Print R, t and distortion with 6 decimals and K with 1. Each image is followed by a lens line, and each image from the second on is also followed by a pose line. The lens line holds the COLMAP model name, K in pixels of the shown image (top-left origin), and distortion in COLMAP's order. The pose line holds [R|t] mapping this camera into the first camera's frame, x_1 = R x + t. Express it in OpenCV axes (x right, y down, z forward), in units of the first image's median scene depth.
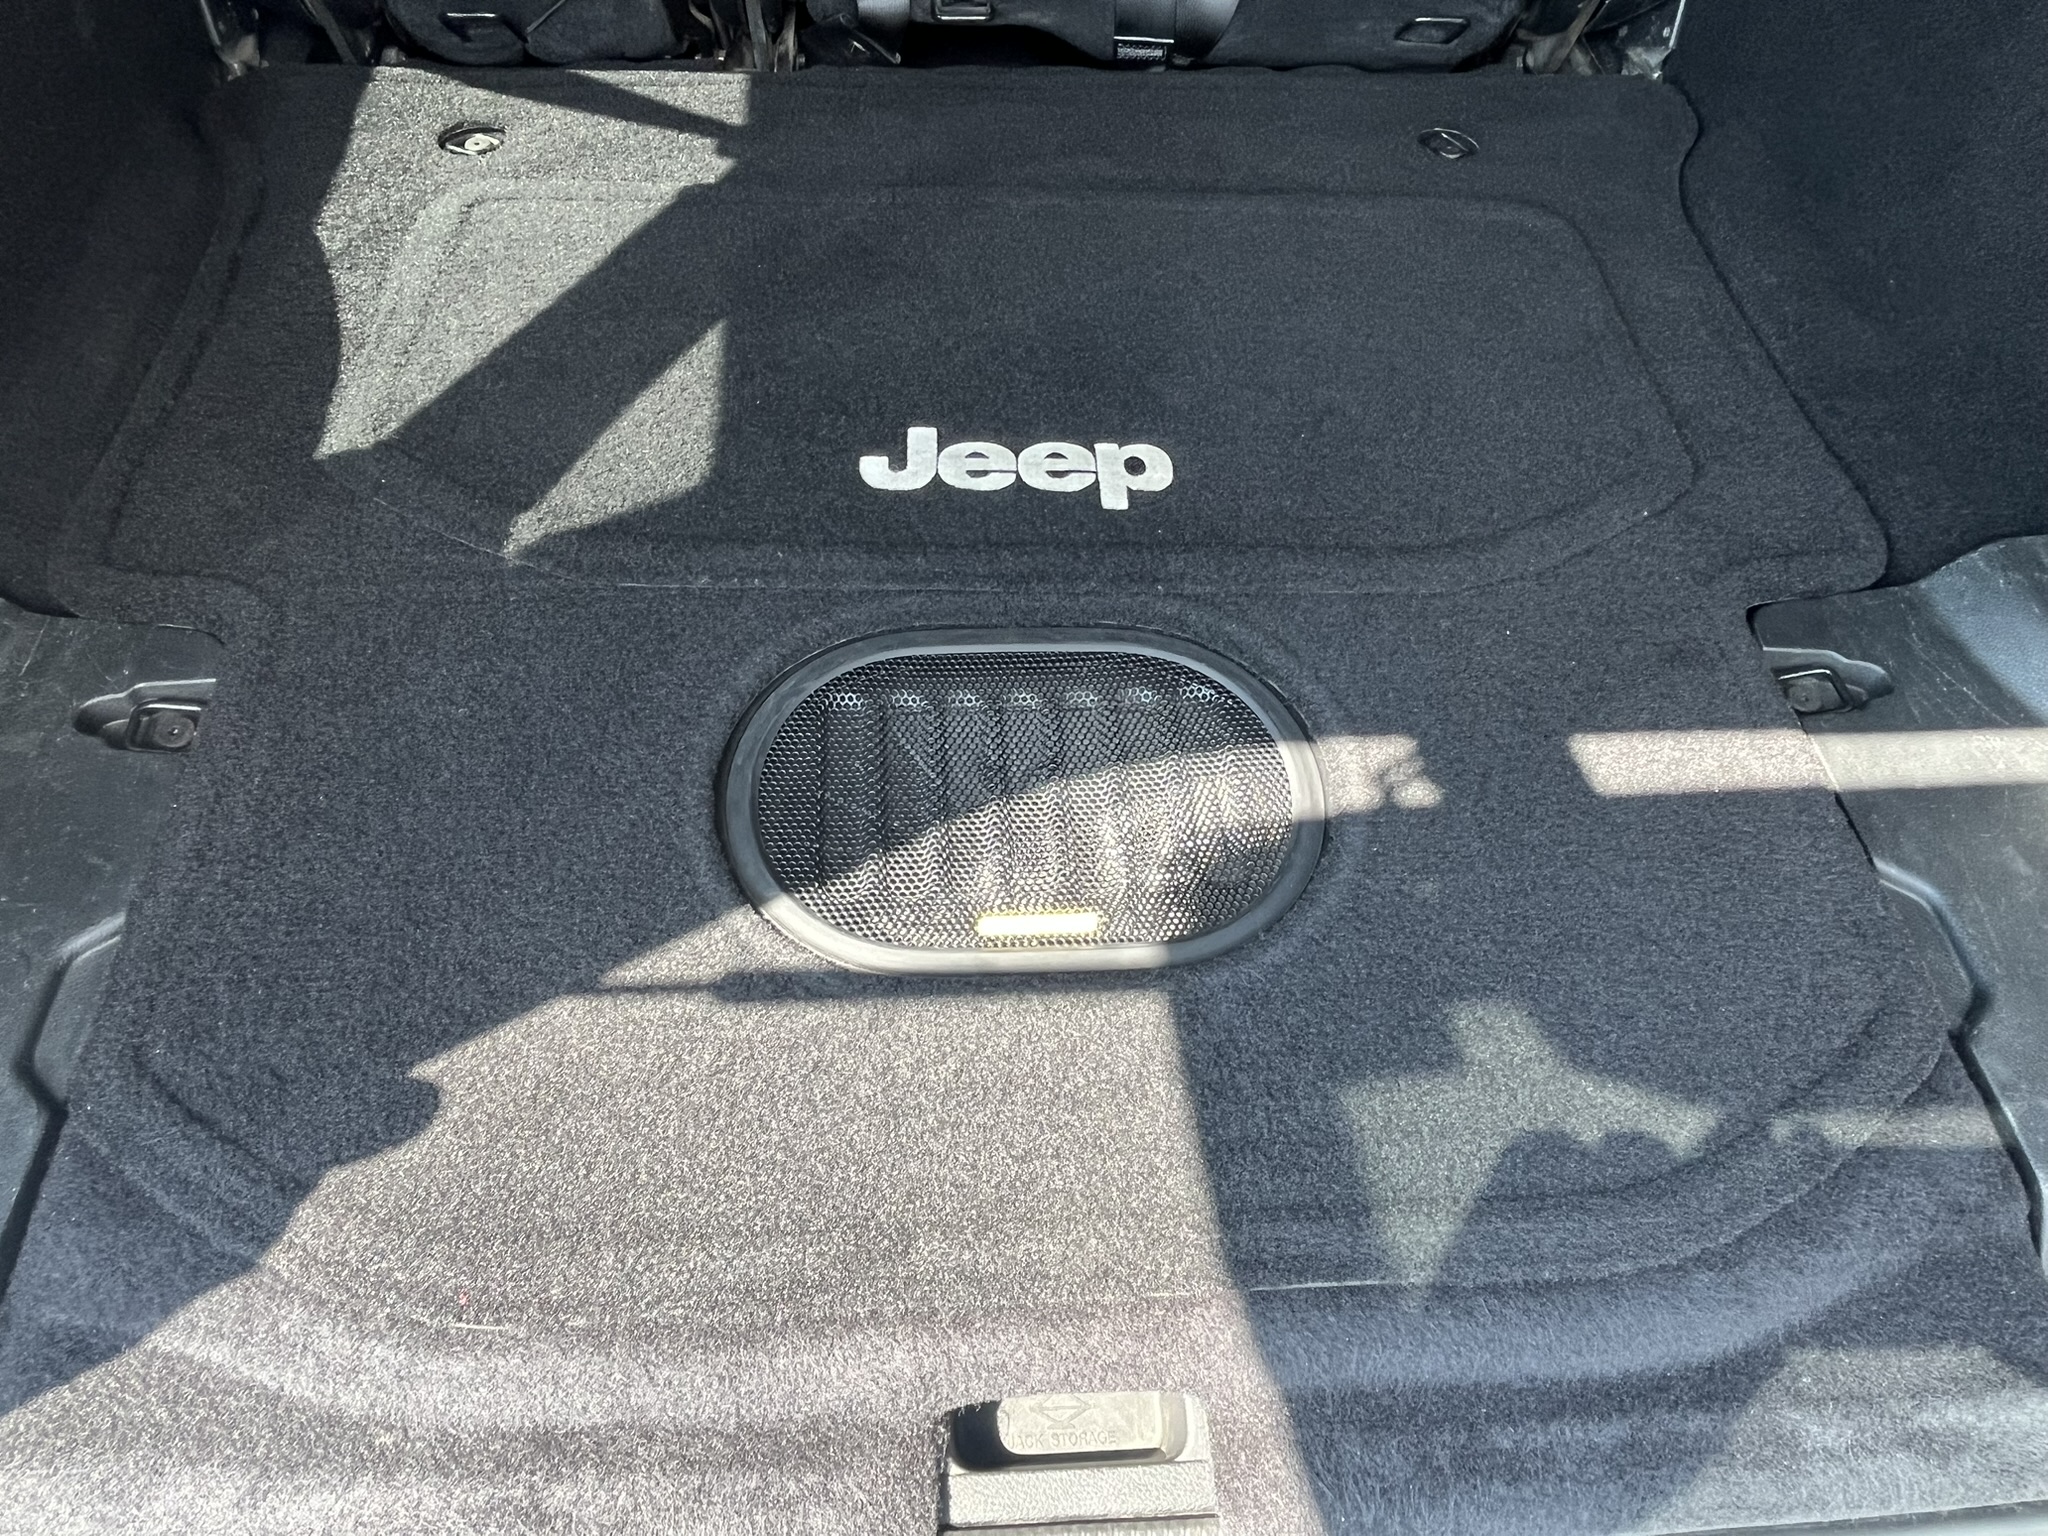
lens RADIAL K [[1284.9, 0, 1024.0], [0, 1284.9, 768.0], [0, 0, 1]] dist [-0.007355, 0.001257]
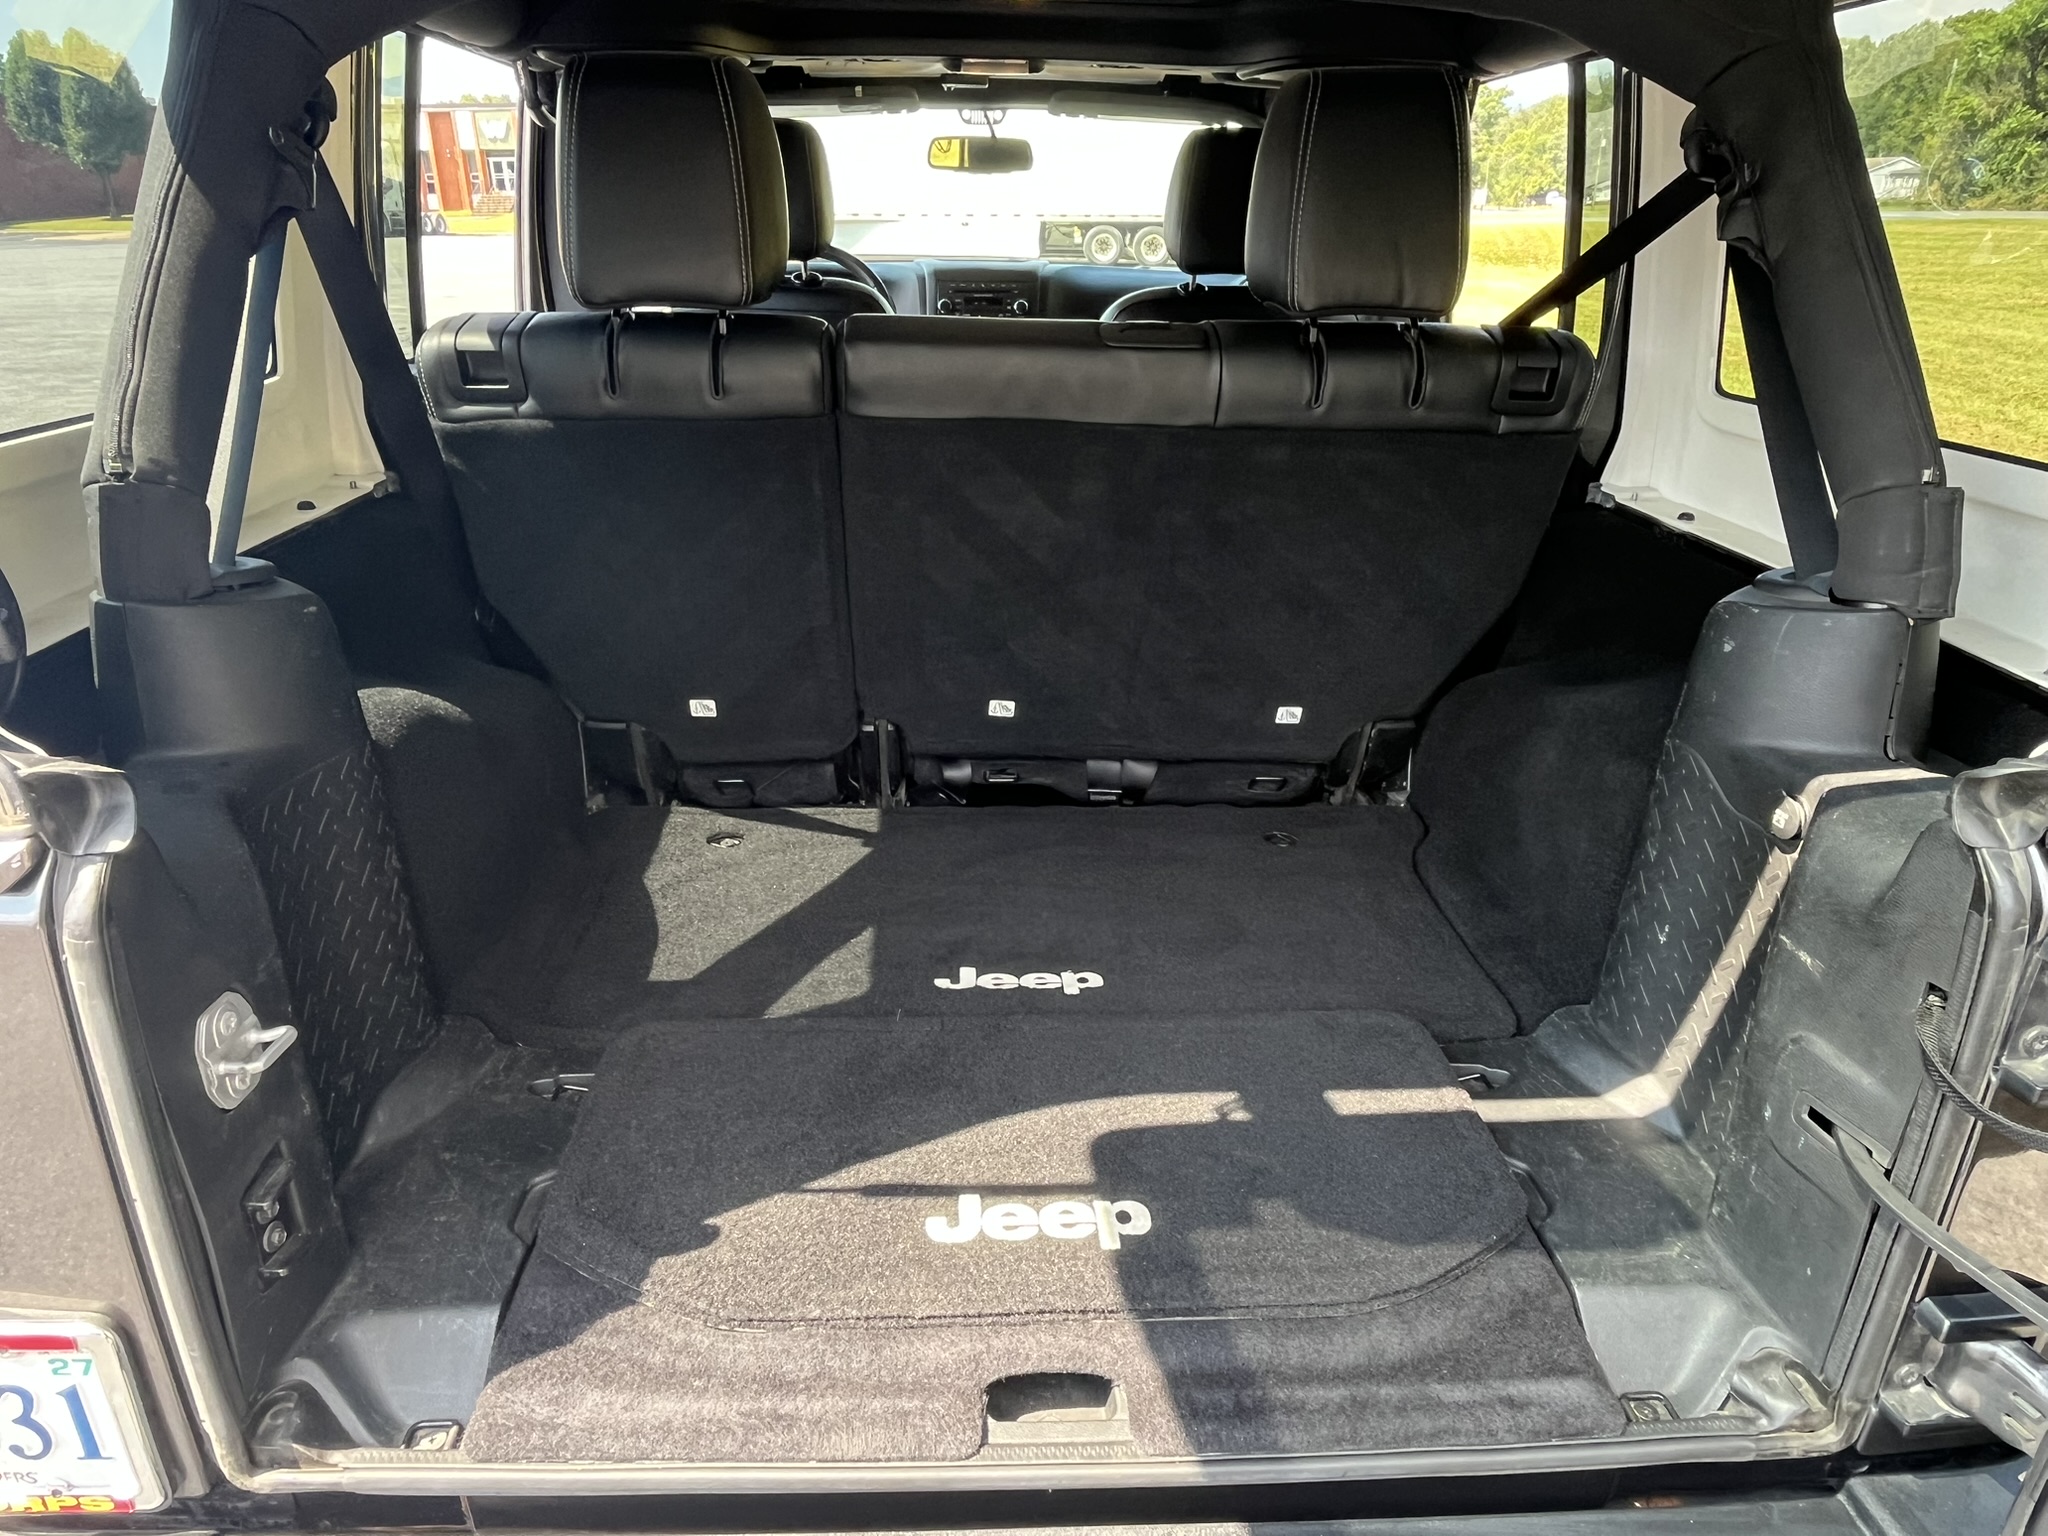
lens RADIAL K [[1292.7, 0, 1015.5], [0, 1292.7, 740.0], [0, 0, 1]] dist [-0.000899, -0.000576]
pose [[0.999567, -0.011440, -0.027125, 0.022761], [-0.005476, 0.833073, -0.553136, 0.385537], [0.028925, 0.553044, 0.832650, -0.562574]]
